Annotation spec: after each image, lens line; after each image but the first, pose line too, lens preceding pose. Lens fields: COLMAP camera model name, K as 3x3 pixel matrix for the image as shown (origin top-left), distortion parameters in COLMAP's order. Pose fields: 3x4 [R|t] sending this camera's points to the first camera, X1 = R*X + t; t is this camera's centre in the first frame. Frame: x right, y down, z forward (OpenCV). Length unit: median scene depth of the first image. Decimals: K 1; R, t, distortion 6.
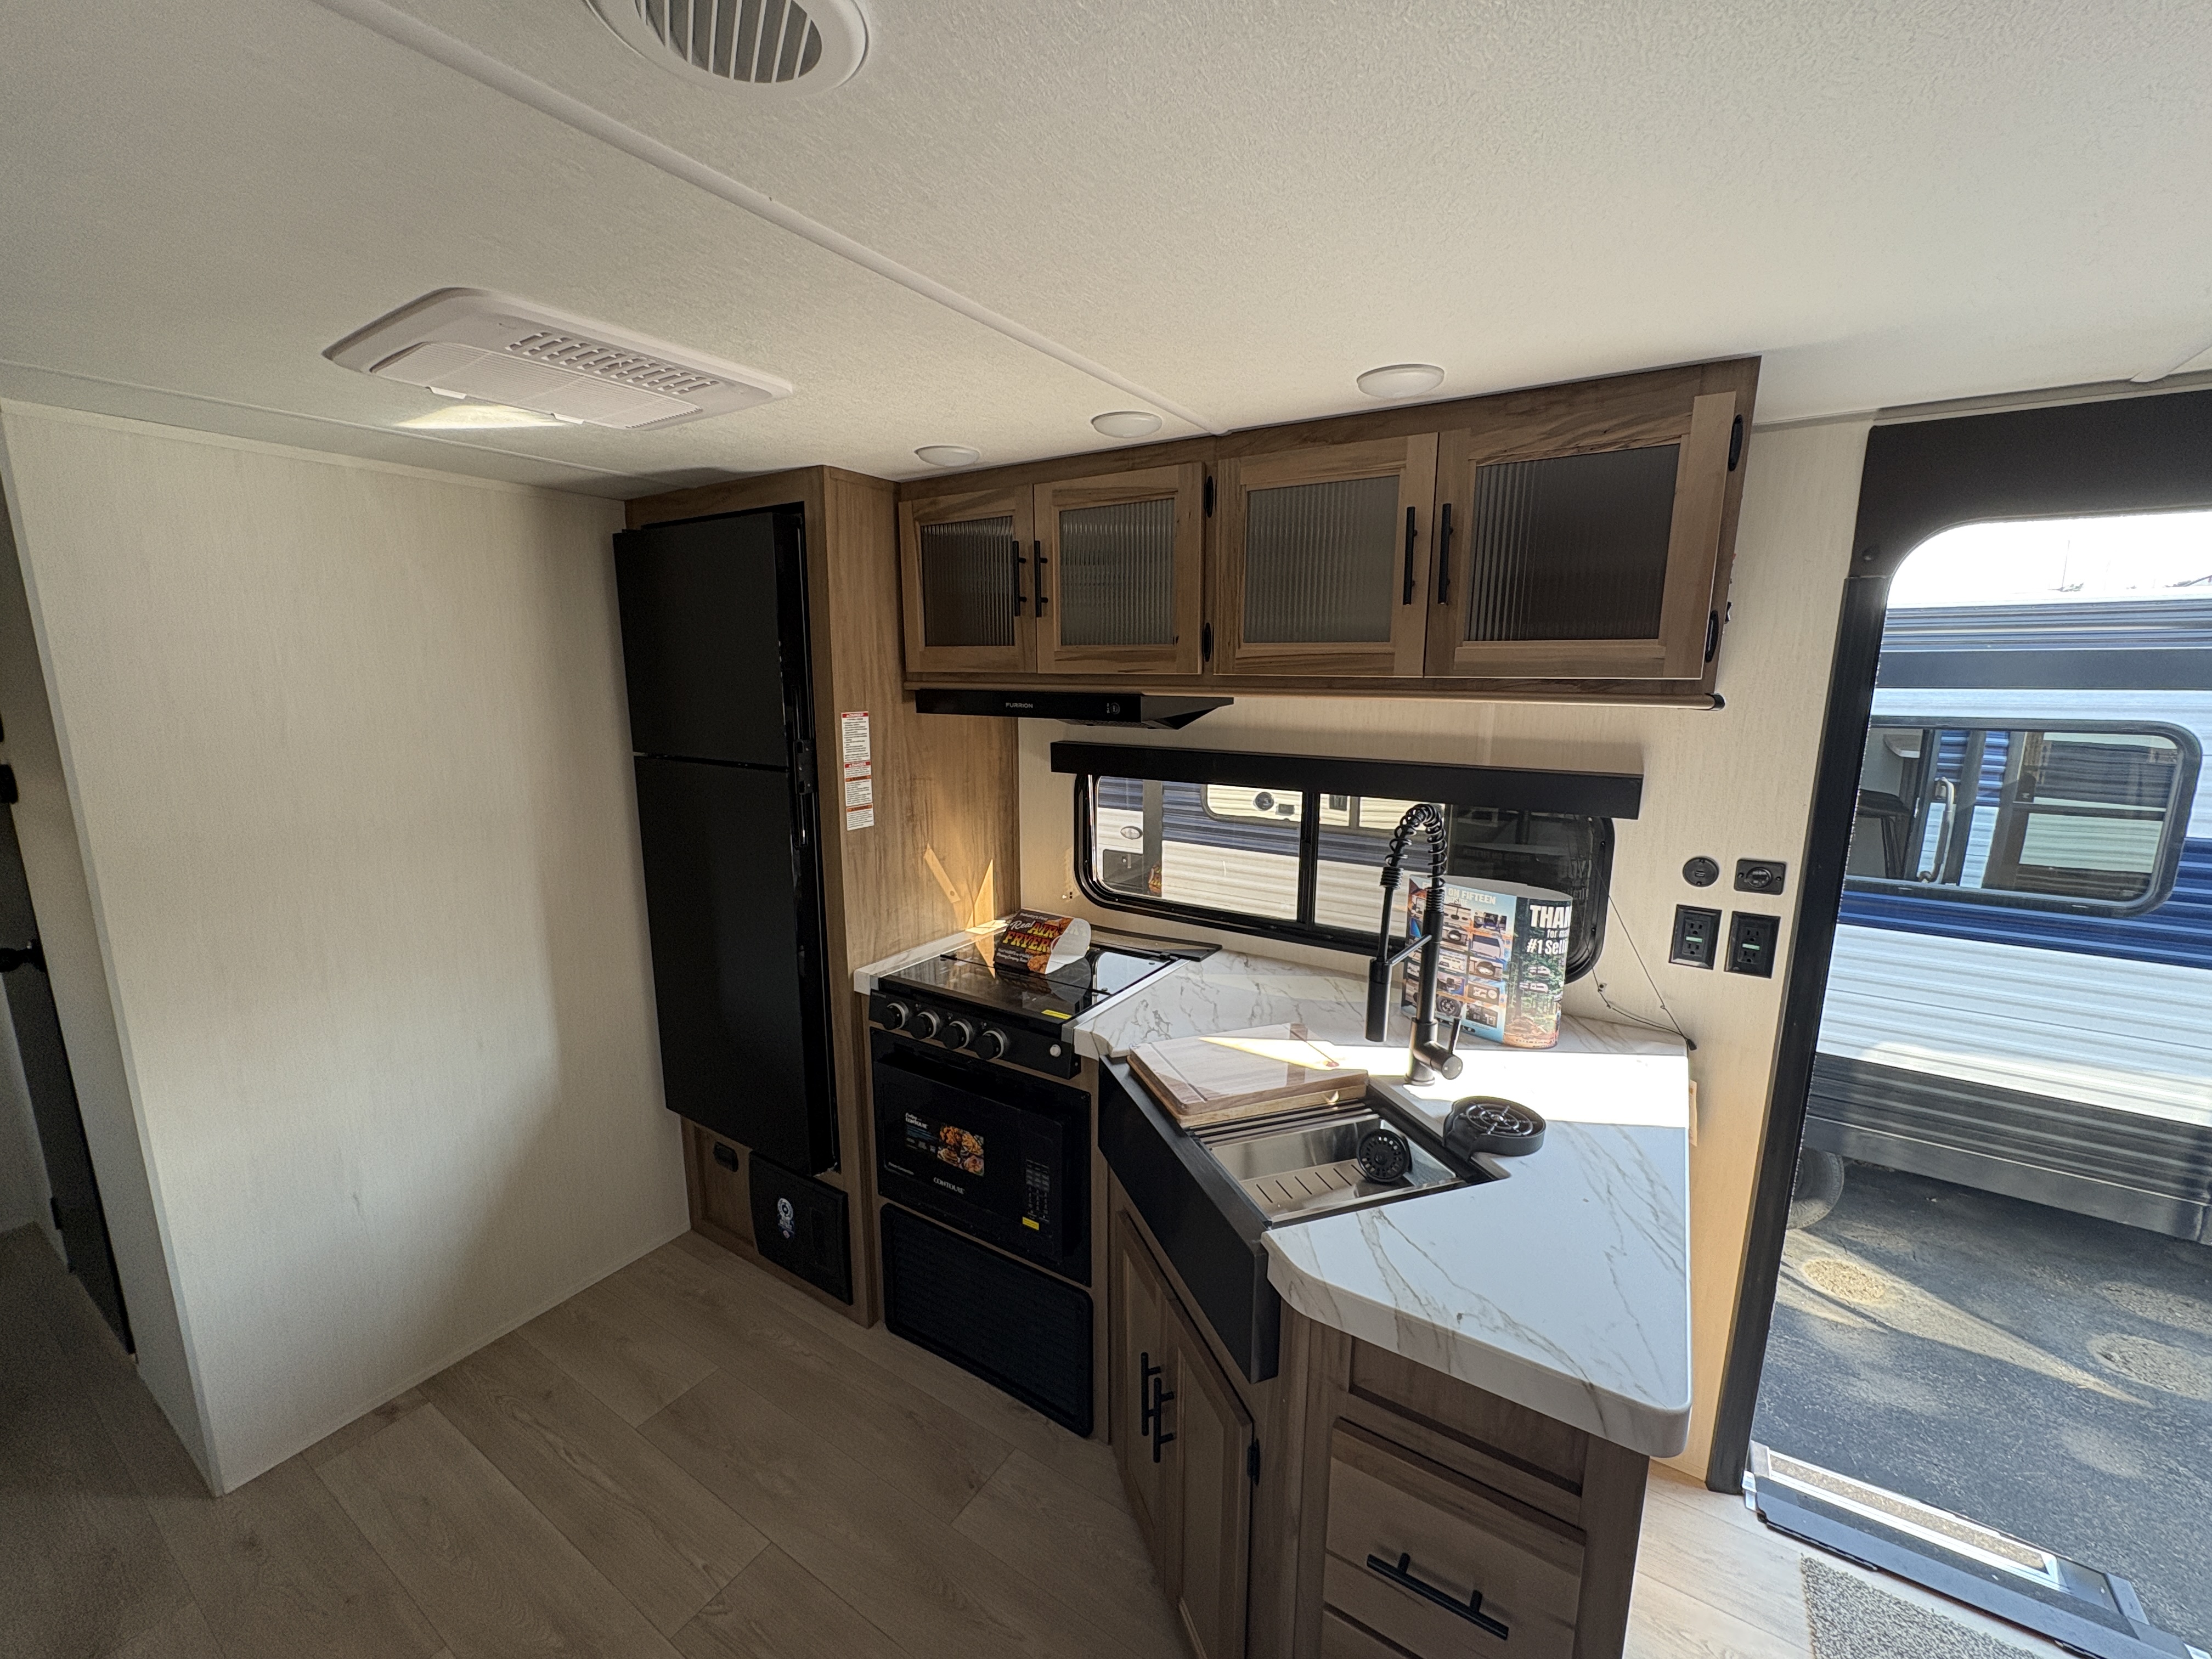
lens RADIAL K [[886.3, 0, 1106.0], [0, 886.3, 829.5], [0, 0, 1]] dist [0.000102, 0.000037]
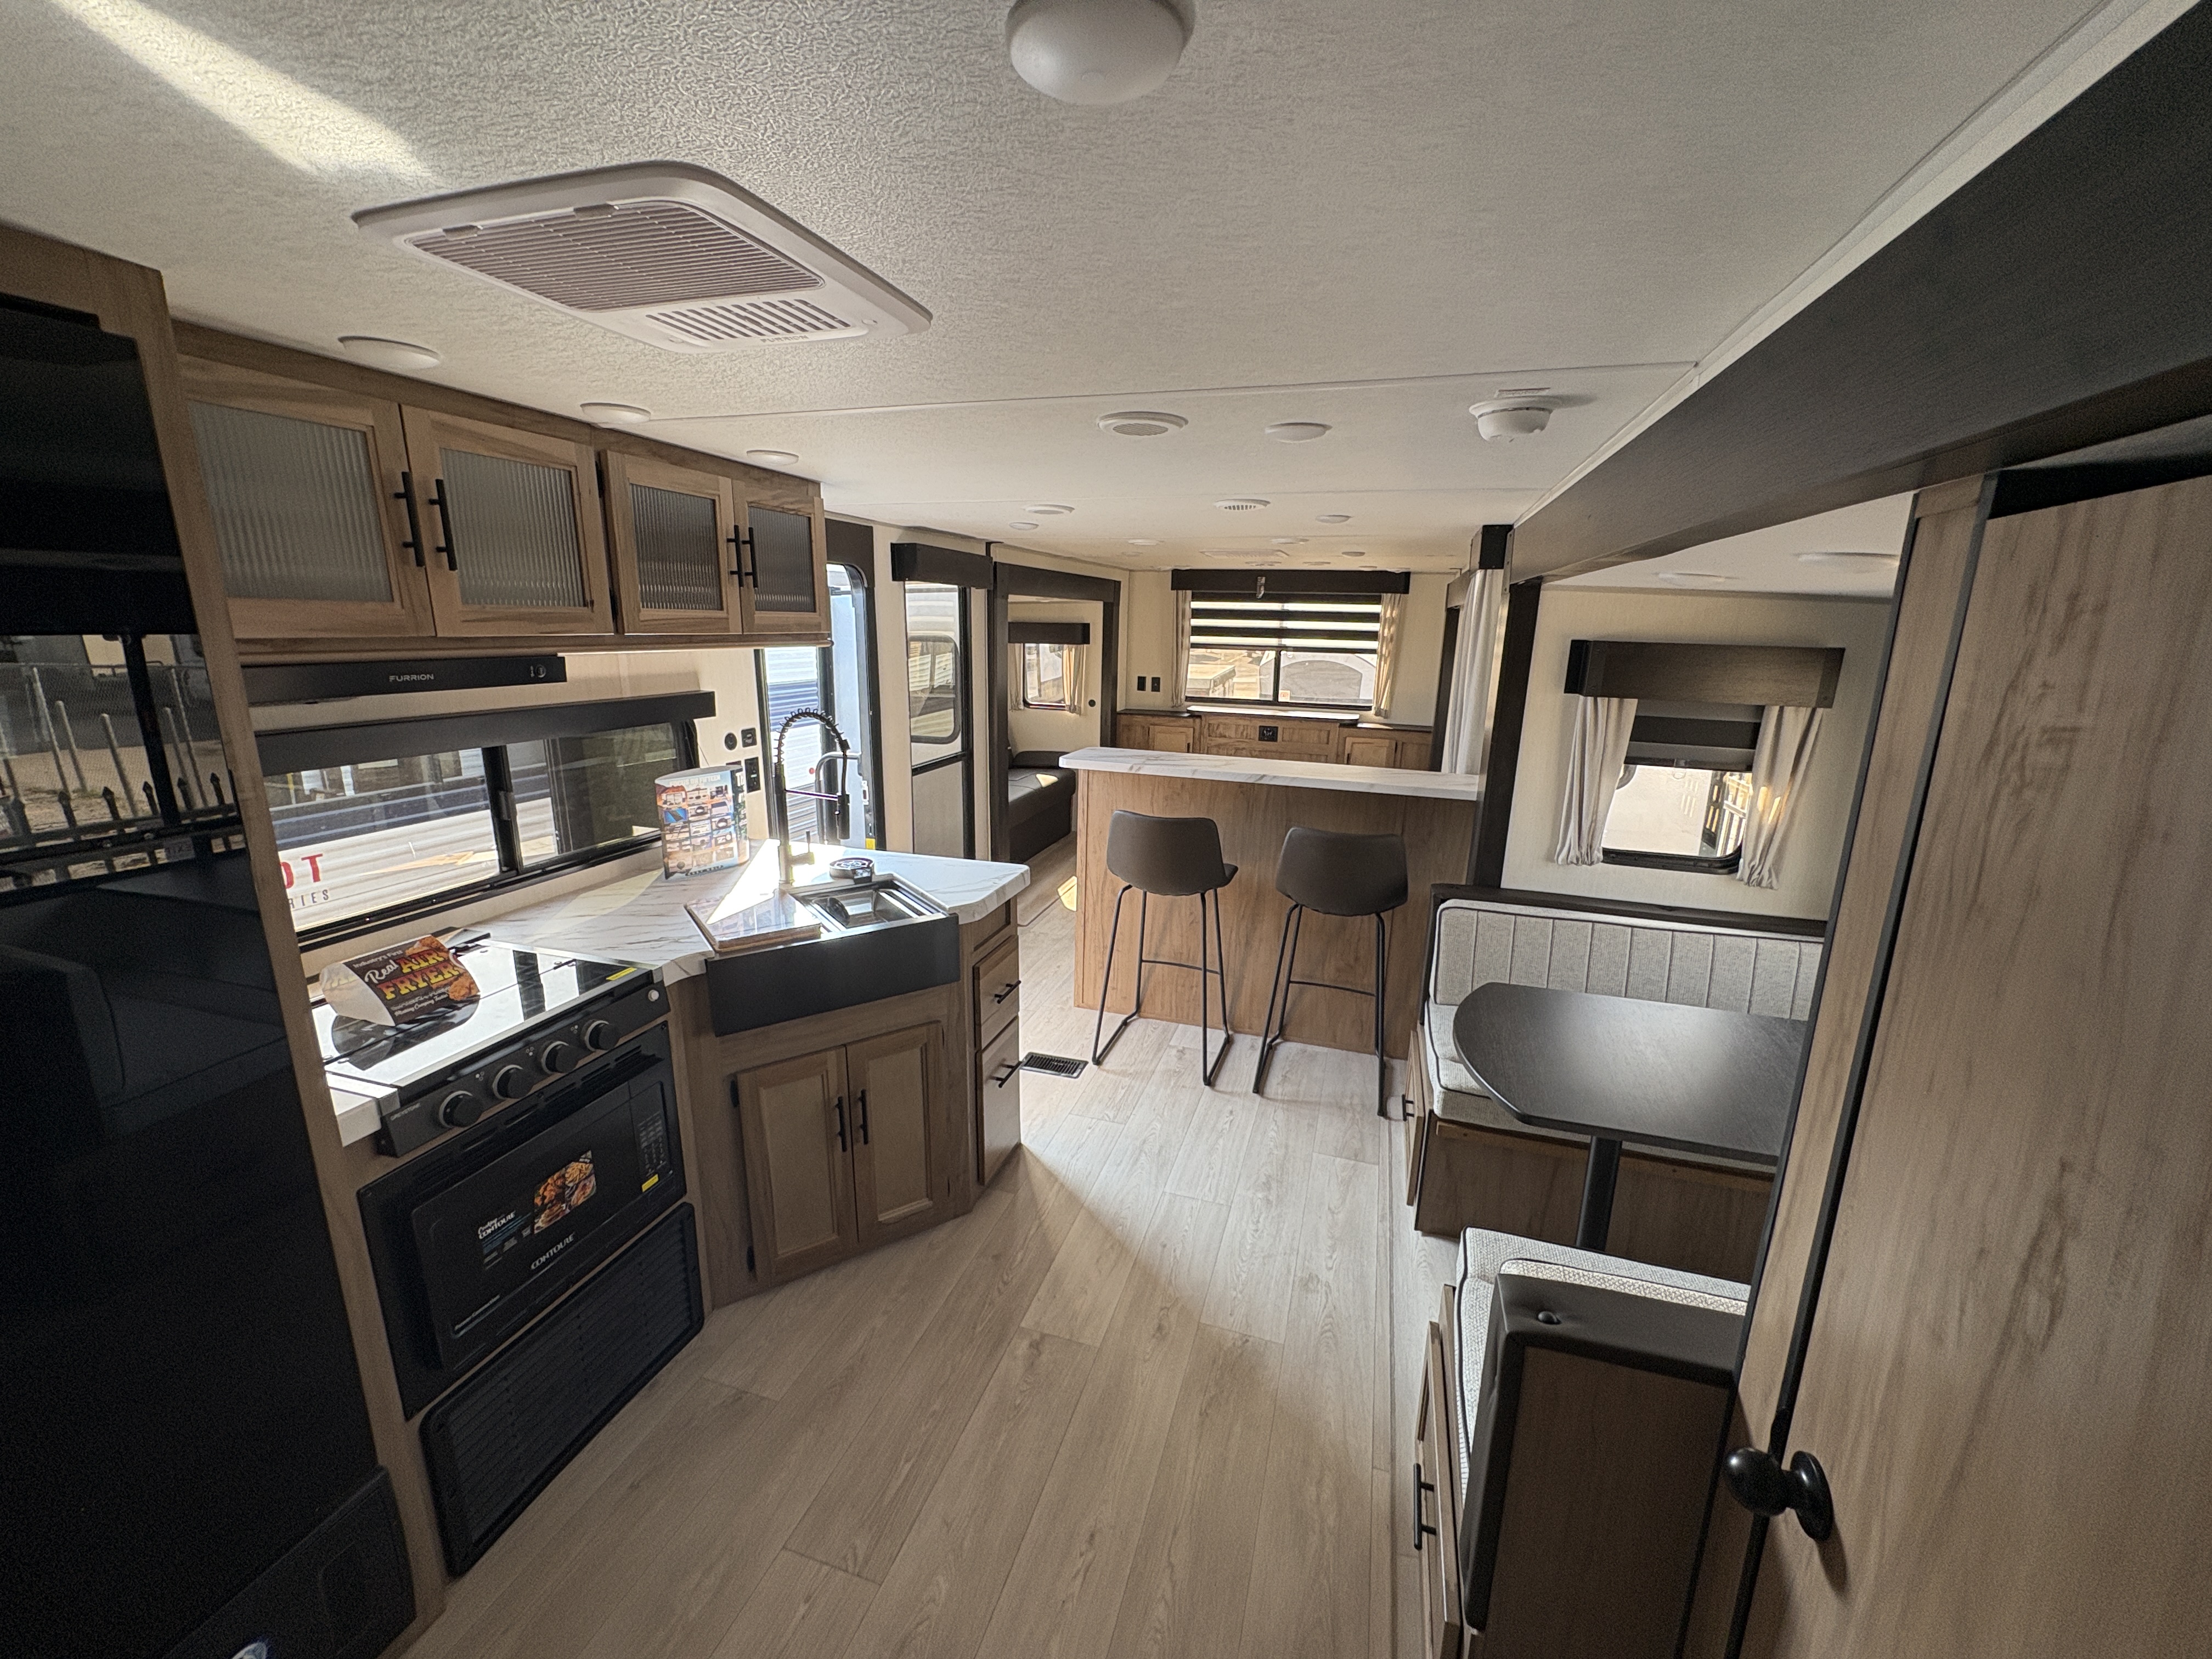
lens RADIAL K [[886.3, 0, 1106.0], [0, 886.3, 829.5], [0, 0, 1]] dist [0.000102, 0.000037]
pose [[-0.259225, -0.228426, 0.938416, -1.097409], [0.160570, 0.947914, 0.275093, -0.136847], [-0.952376, 0.221992, -0.209044, 0.634806]]
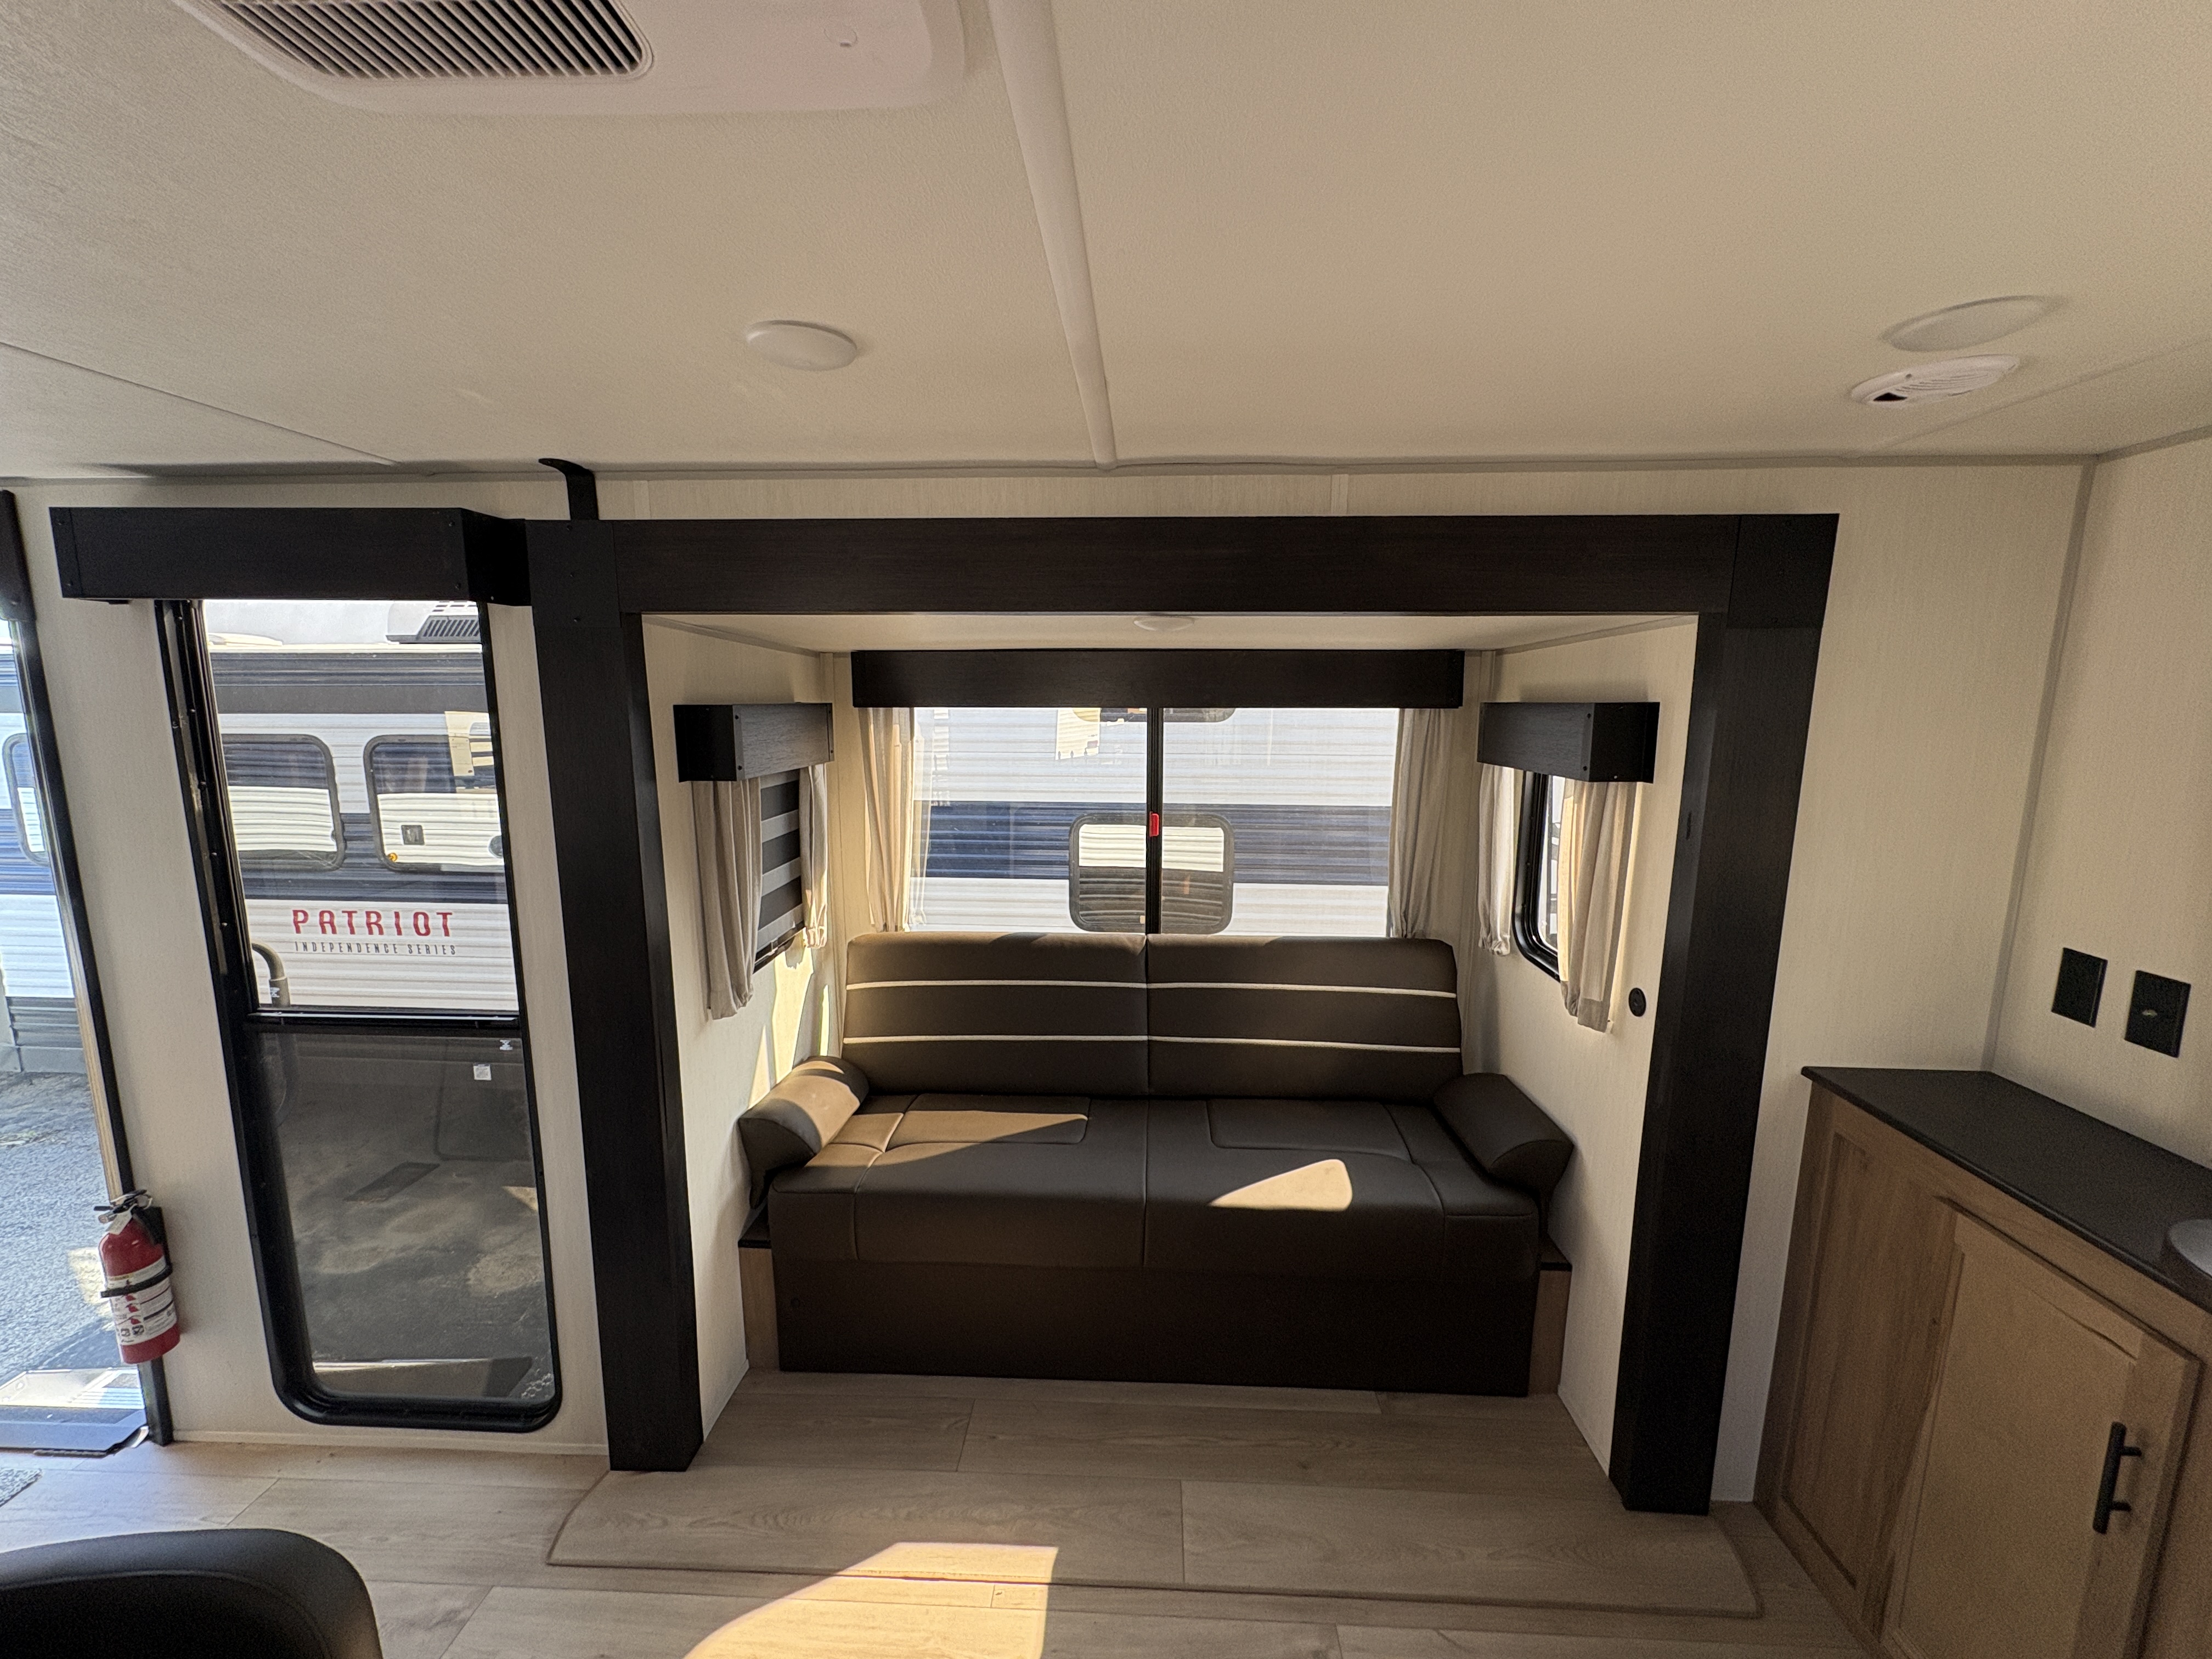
lens RADIAL K [[886.3, 0, 1106.0], [0, 886.3, 829.5], [0, 0, 1]] dist [0.000102, 0.000037]
pose [[0.860350, -0.088348, 0.501988, 2.453589], [0.097493, 0.995204, 0.008060, 0.207654], [-0.500292, 0.042006, 0.864837, -1.236551]]
